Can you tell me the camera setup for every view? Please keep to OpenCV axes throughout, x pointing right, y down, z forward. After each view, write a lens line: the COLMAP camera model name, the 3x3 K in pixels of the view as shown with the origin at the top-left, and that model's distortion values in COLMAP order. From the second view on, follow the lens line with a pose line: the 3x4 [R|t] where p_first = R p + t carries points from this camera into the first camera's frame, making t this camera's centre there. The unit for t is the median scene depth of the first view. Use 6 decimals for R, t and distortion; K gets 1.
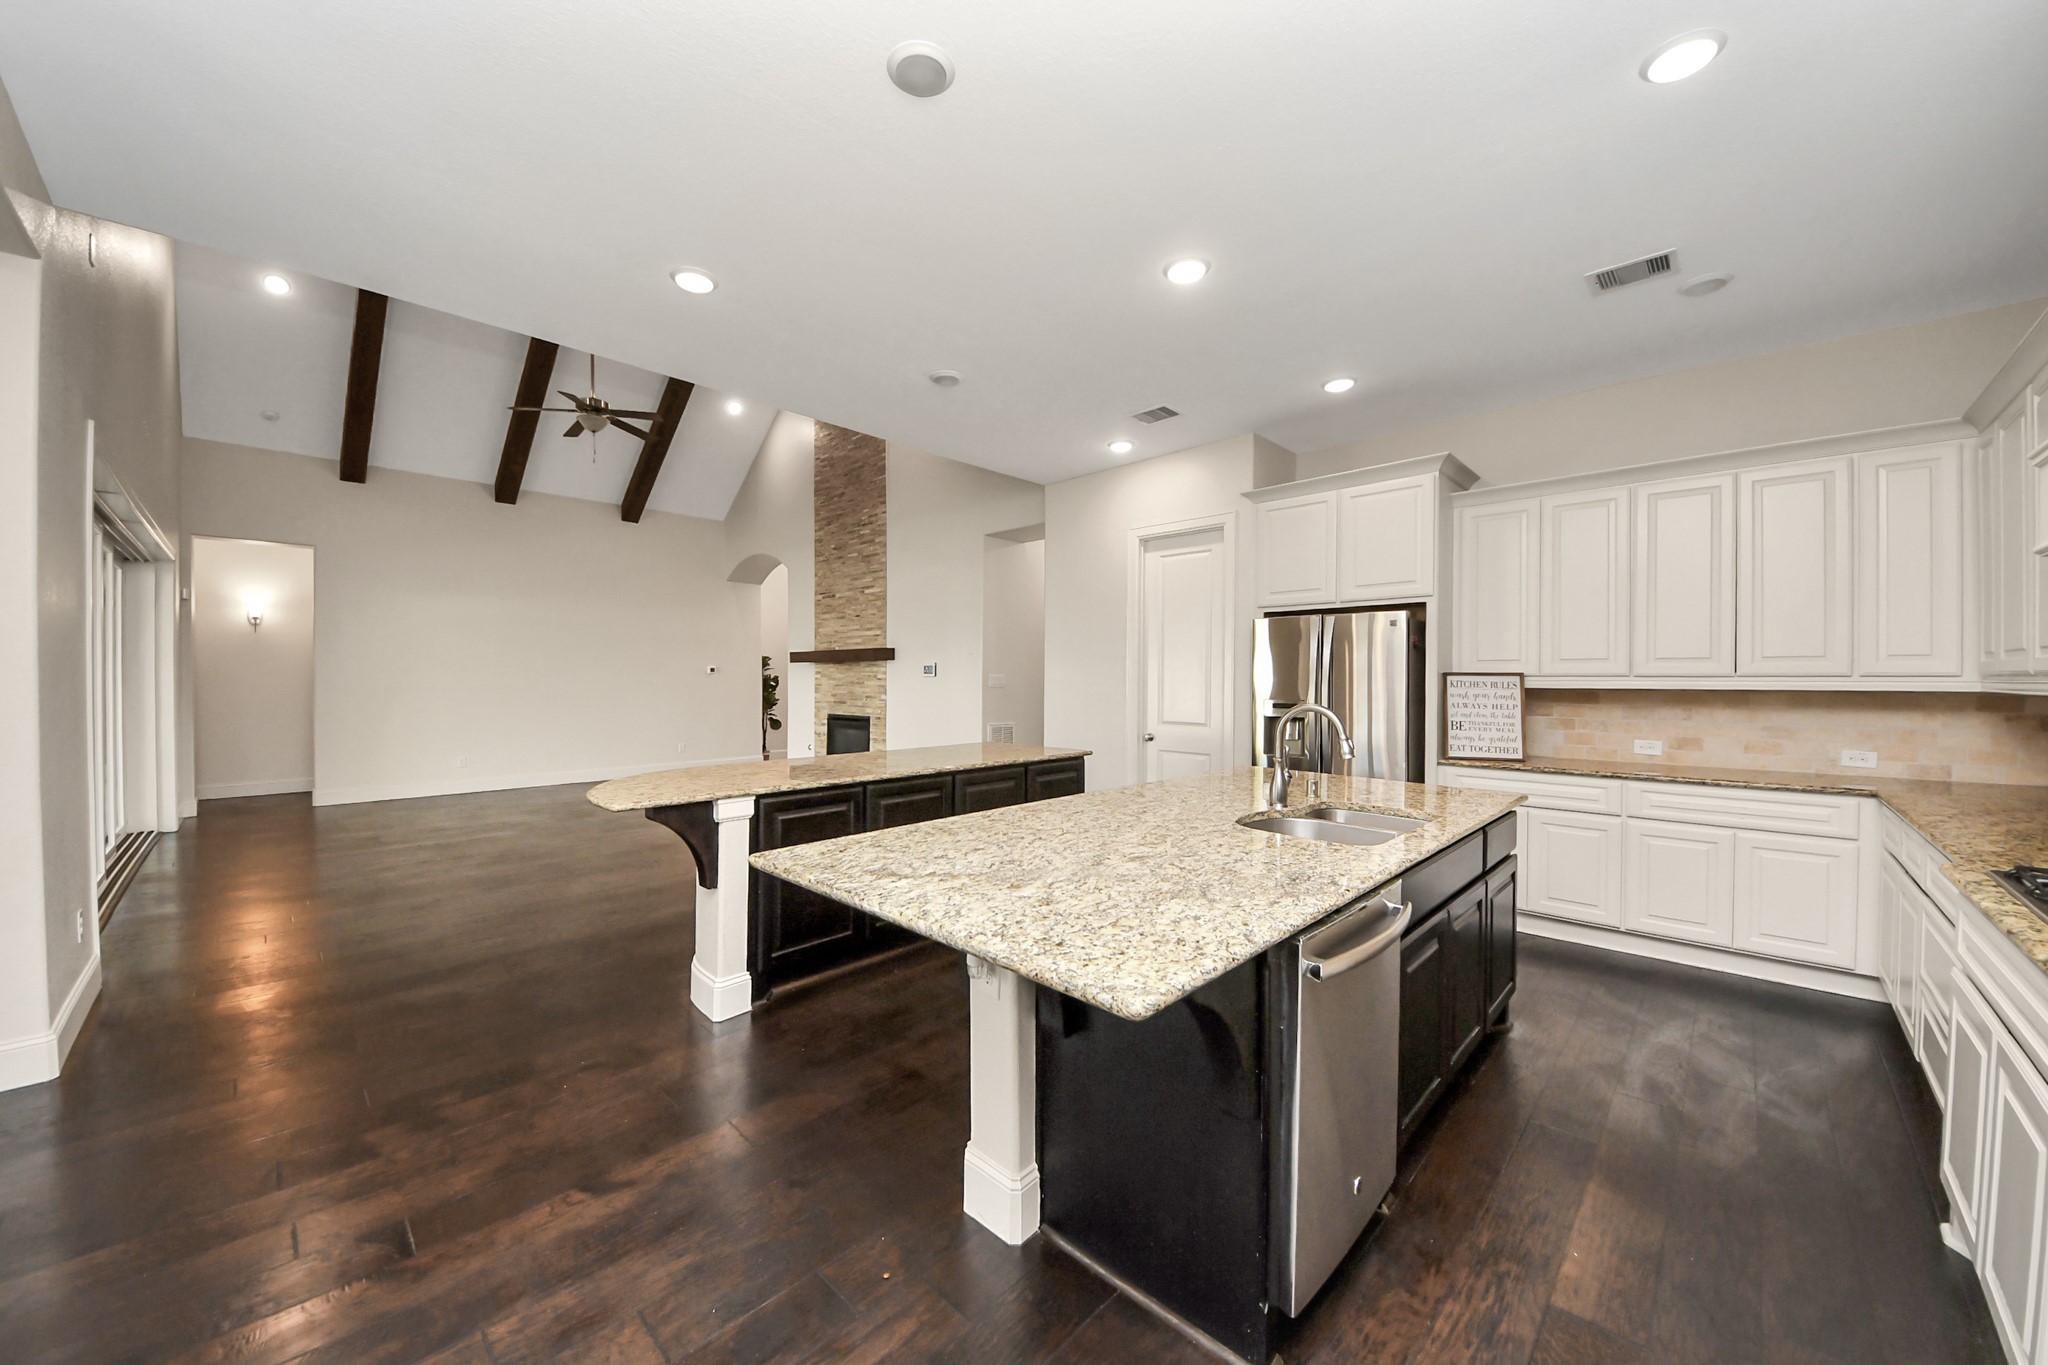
lens RADIAL K [[736.0, 0, 1021.7], [0, 736.0, 684.3], [0, 0, 1]] dist [-0.001868, -0.001585]
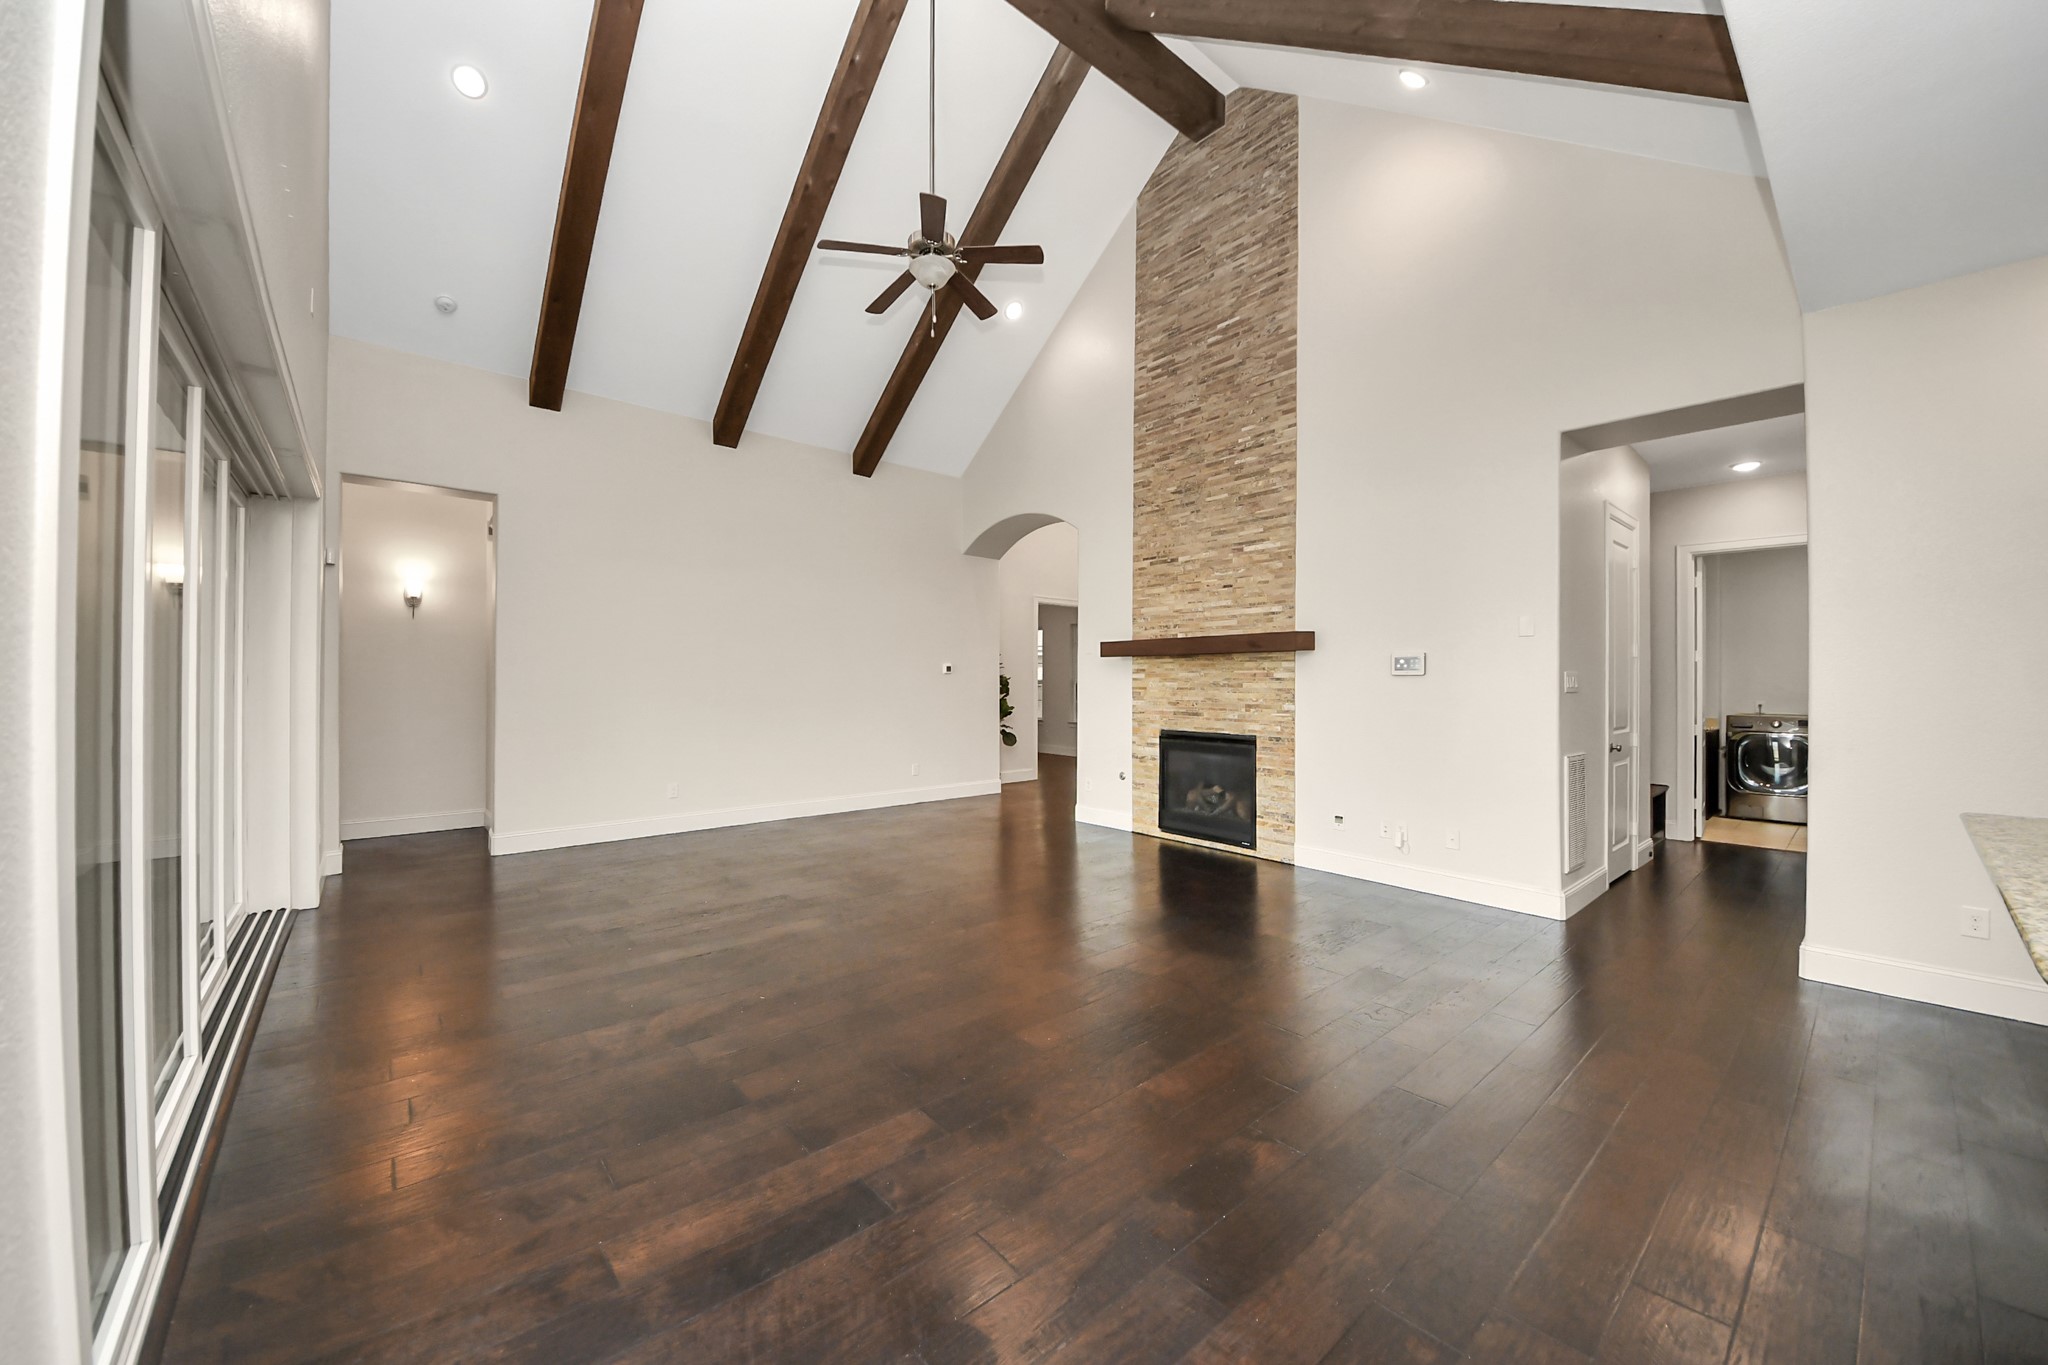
lens RADIAL K [[736.0, 0, 1004.1], [0, 736.0, 676.7], [0, 0, 1]] dist [-0.001868, -0.001585]
pose [[0.994386, -0.000850, -0.105807, -0.367452], [-0.000915, 0.999861, -0.016631, 0.001586], [0.105806, 0.016634, 0.994248, 0.317438]]
